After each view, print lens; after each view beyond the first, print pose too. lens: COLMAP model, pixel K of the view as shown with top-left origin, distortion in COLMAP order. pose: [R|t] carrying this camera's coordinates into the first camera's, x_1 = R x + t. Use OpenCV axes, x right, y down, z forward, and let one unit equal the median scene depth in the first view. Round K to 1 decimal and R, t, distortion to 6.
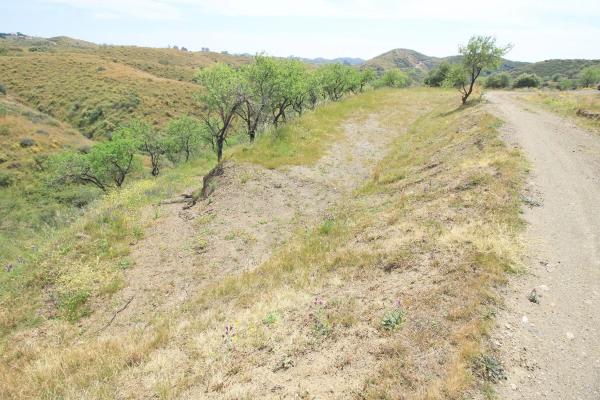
lens RADIAL K [[279.2, 0, 299.8], [0, 279.2, 188.2], [0, 0, 1]] dist [0.000475, -0.010804]
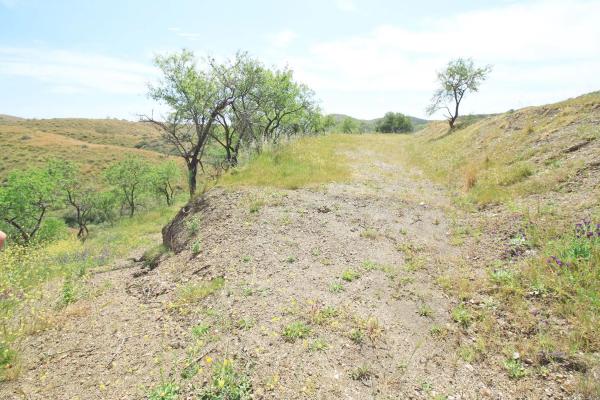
lens RADIAL K [[279.2, 0, 299.8], [0, 279.2, 188.2], [0, 0, 1]] dist [0.000475, -0.010804]
pose [[0.981154, -0.076115, 0.177606, -0.107990], [0.111138, 0.974192, -0.196463, 0.026796], [-0.158069, 0.212499, 0.964292, 0.233822]]
